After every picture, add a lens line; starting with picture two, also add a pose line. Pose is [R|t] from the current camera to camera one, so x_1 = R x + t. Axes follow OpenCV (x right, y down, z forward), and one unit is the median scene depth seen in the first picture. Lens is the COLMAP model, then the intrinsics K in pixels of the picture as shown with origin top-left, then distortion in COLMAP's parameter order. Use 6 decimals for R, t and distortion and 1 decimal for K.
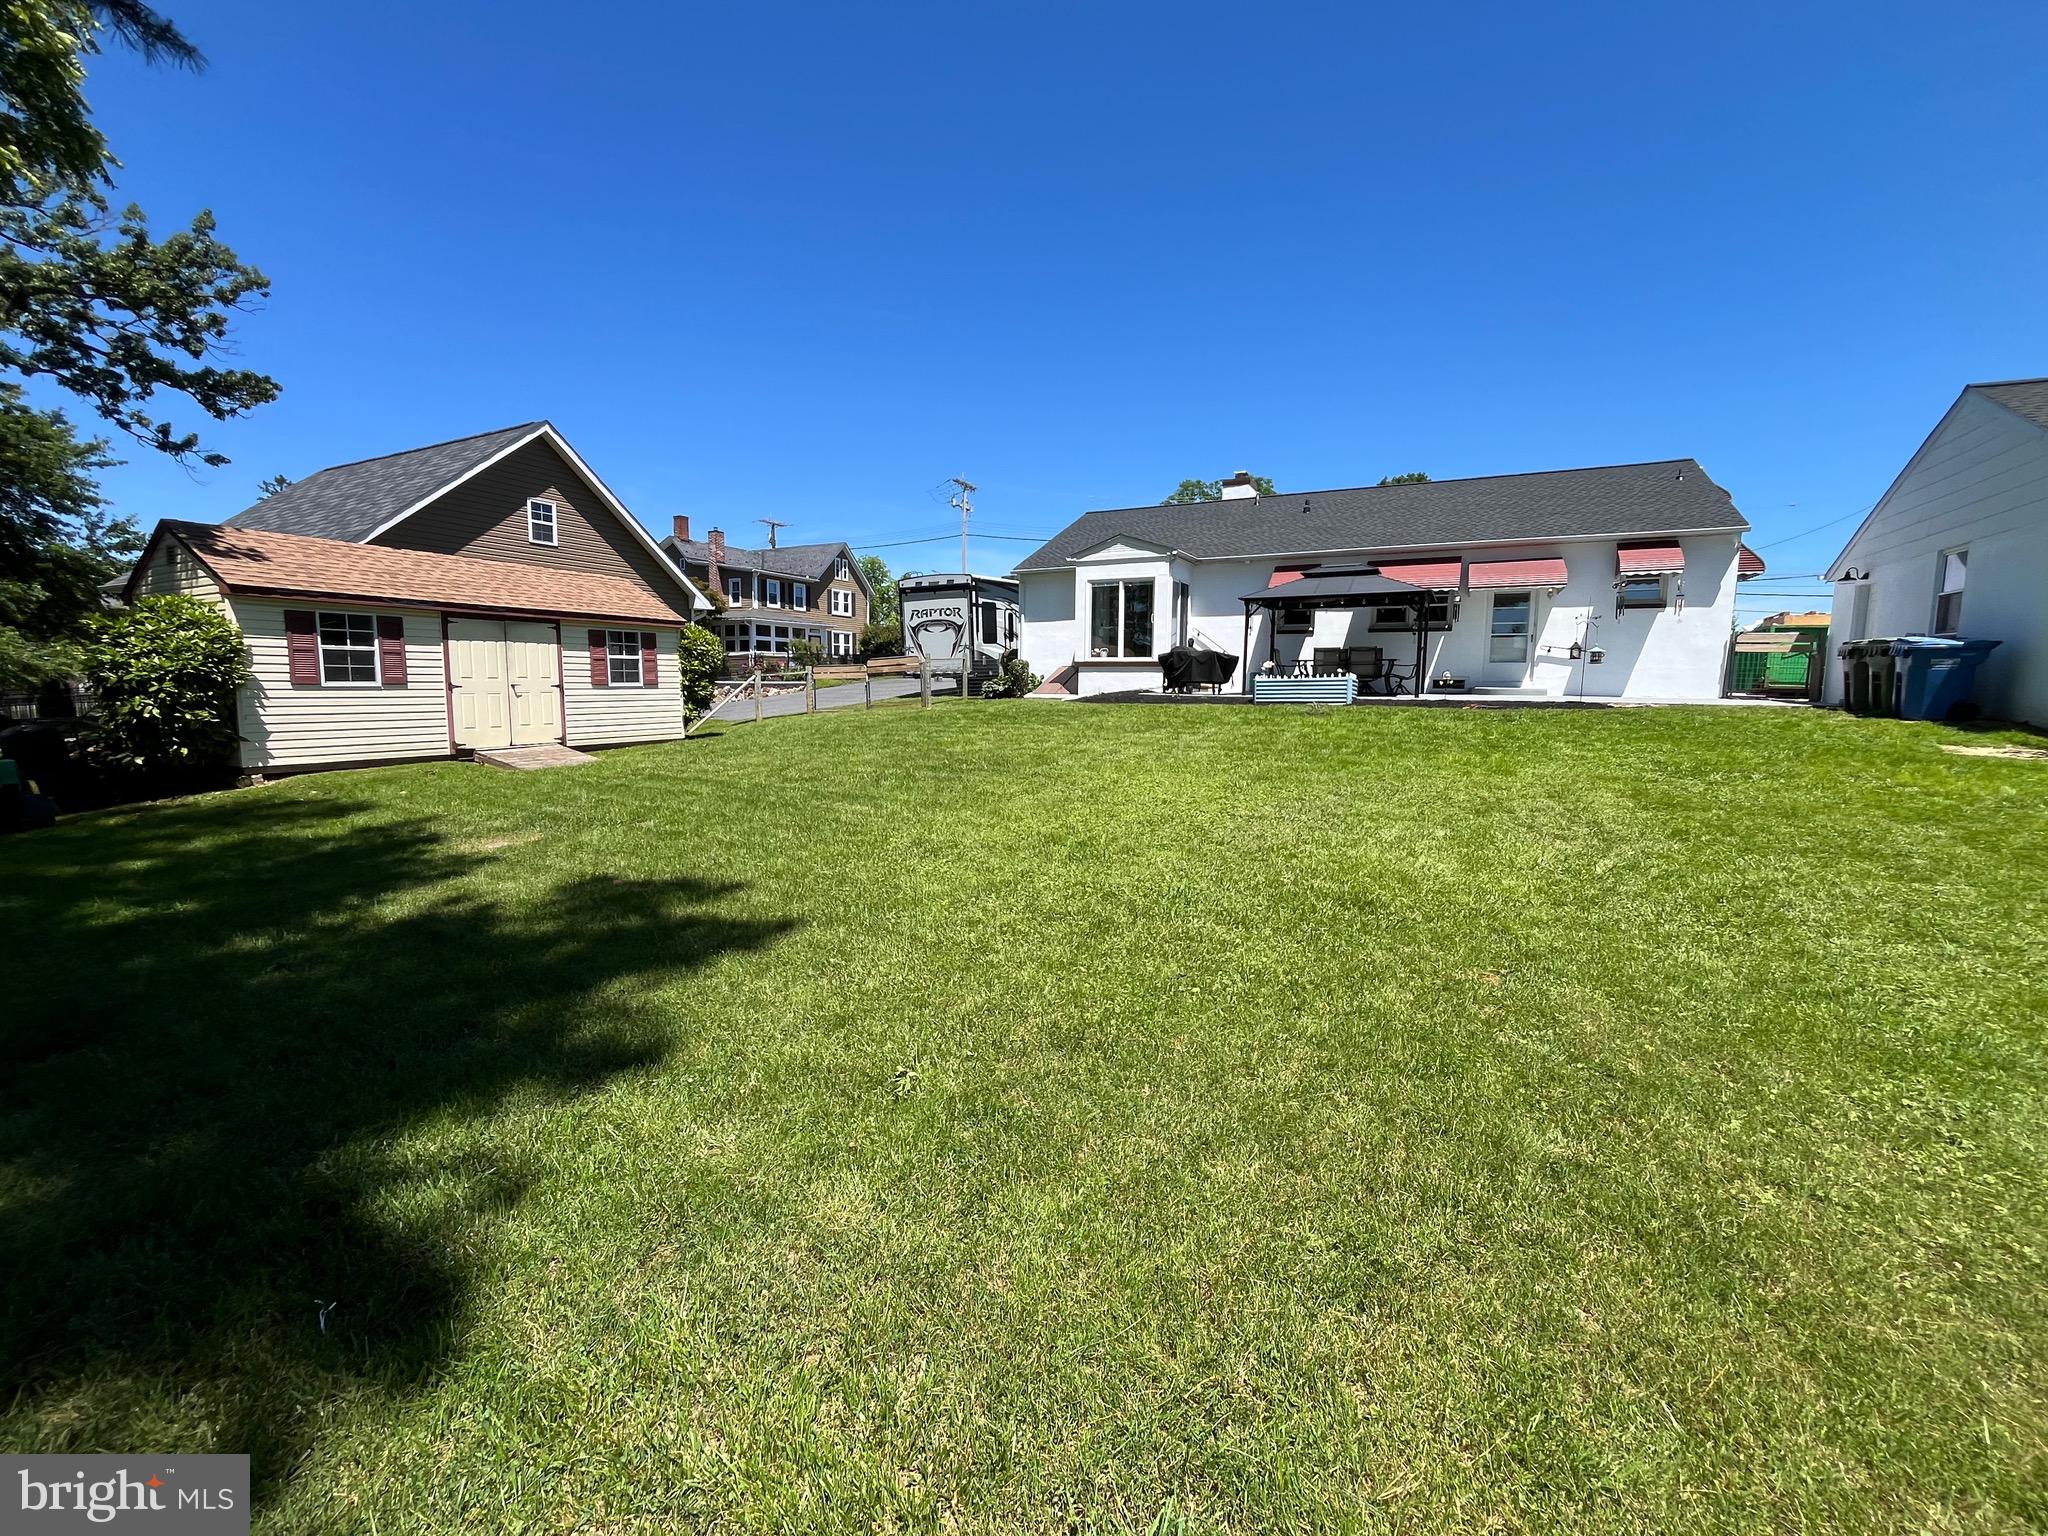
lens RADIAL K [[825.1, 0, 1024.0], [0, 825.1, 768.0], [0, 0, 1]] dist [-0.000429, -0.000105]
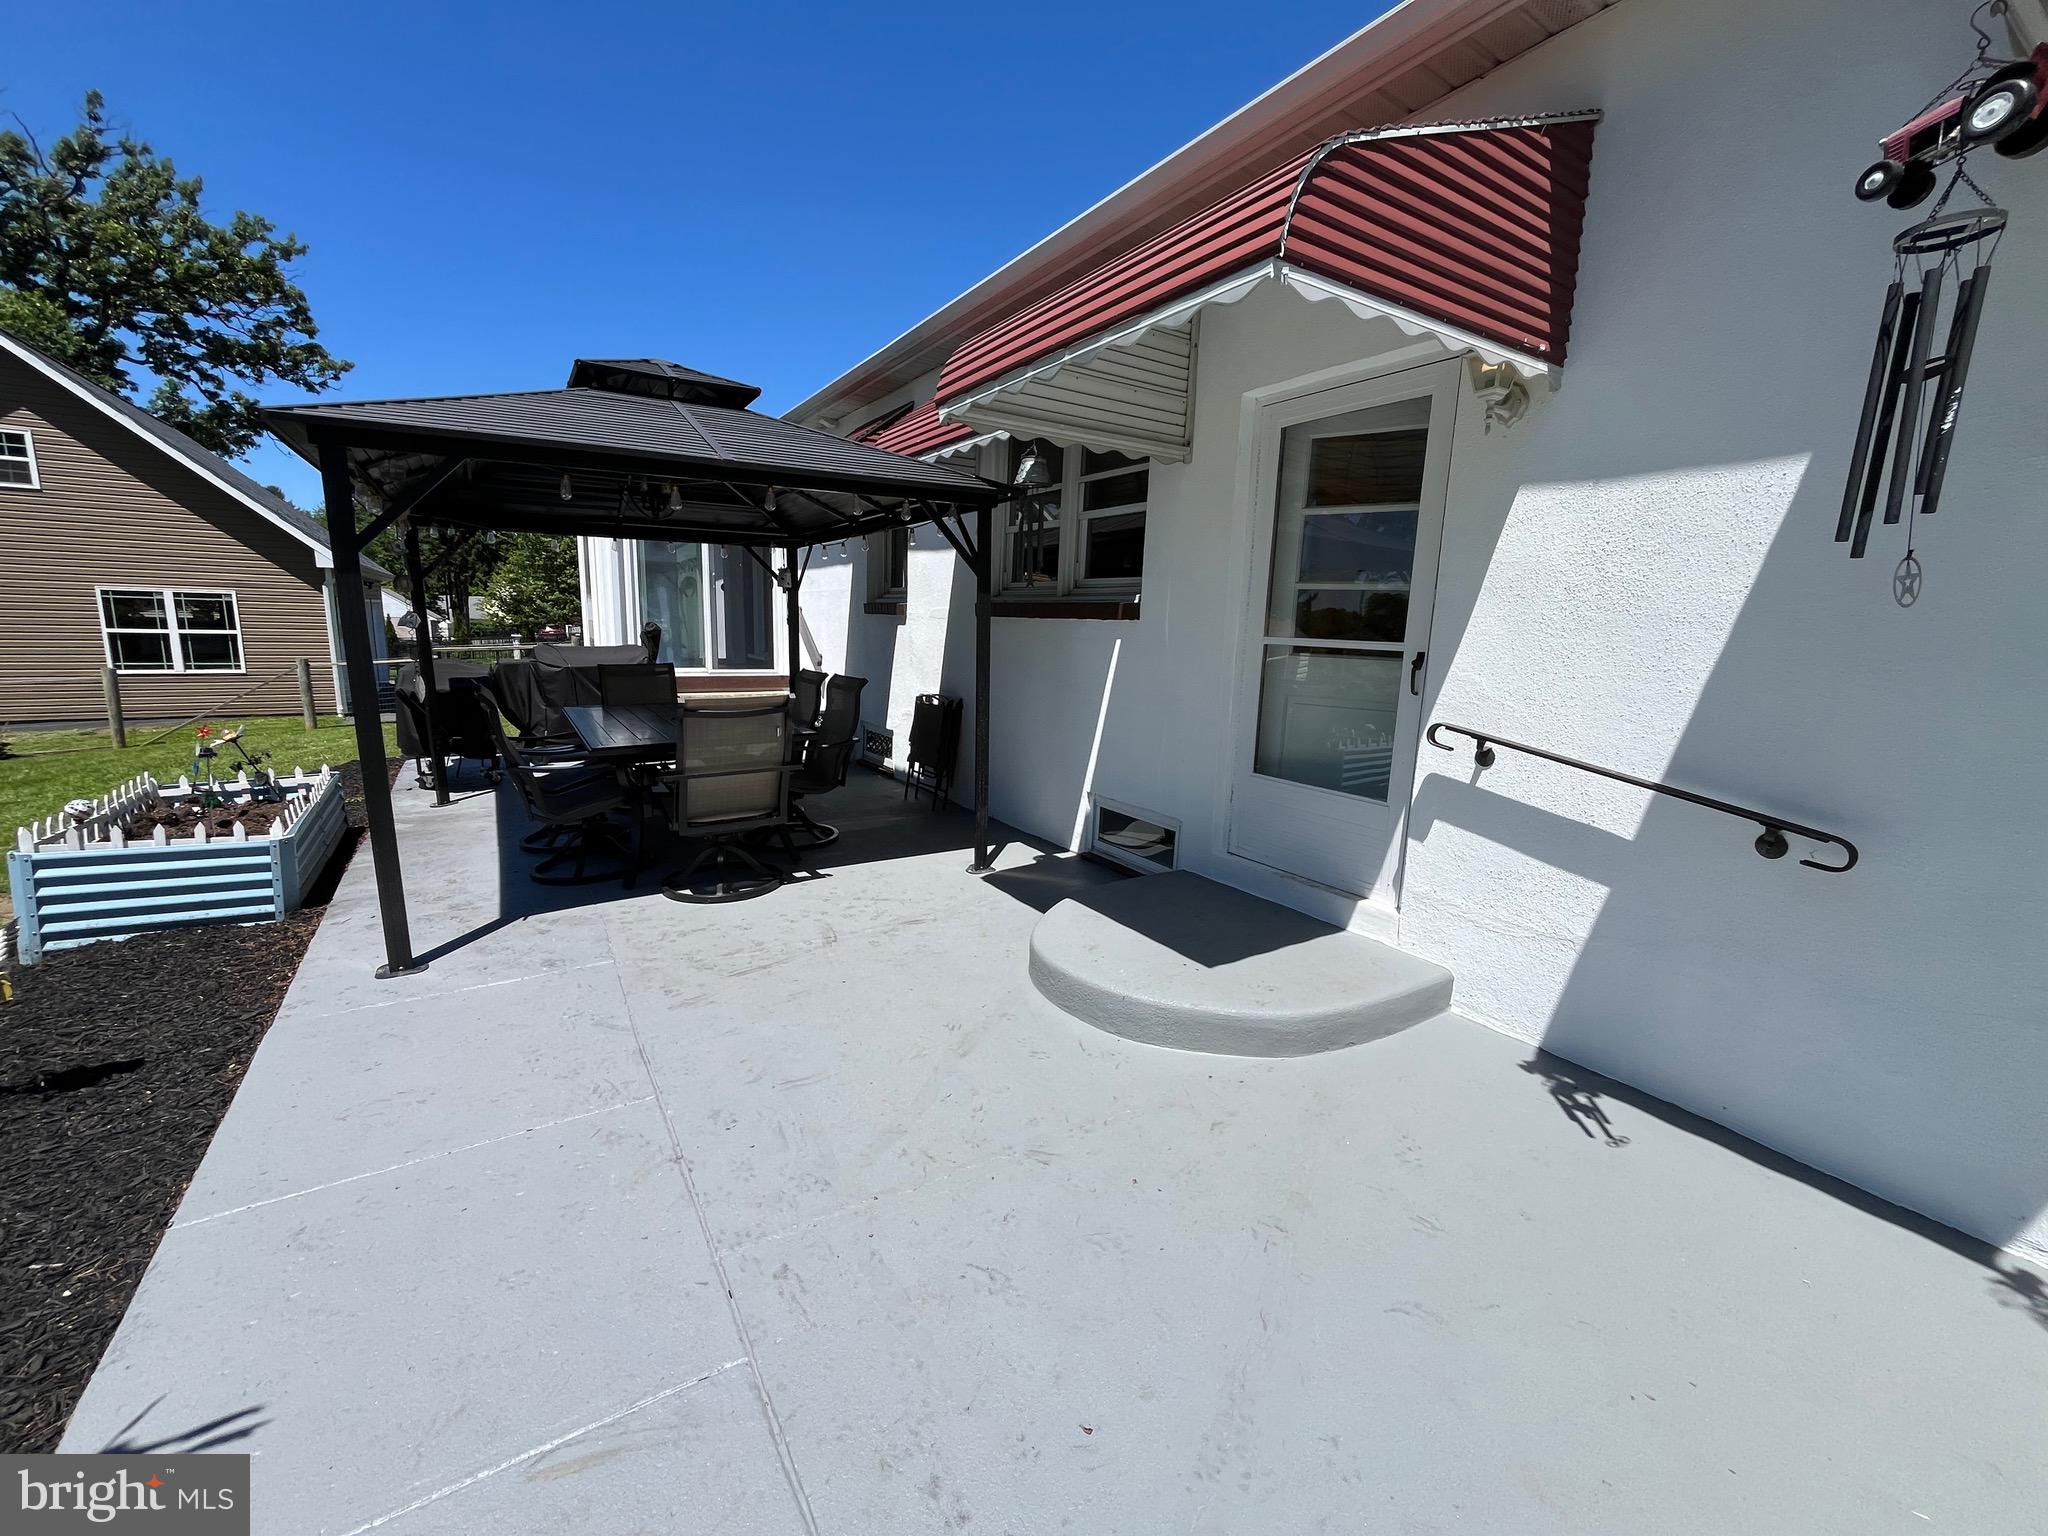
lens RADIAL K [[825.1, 0, 1024.0], [0, 825.1, 768.0], [0, 0, 1]] dist [-0.000429, -0.000105]
pose [[0.859776, 0.106928, -0.499352, 0.631342], [-0.074950, 0.993666, 0.083730, -0.145355], [0.505142, -0.034563, 0.862344, 0.800200]]
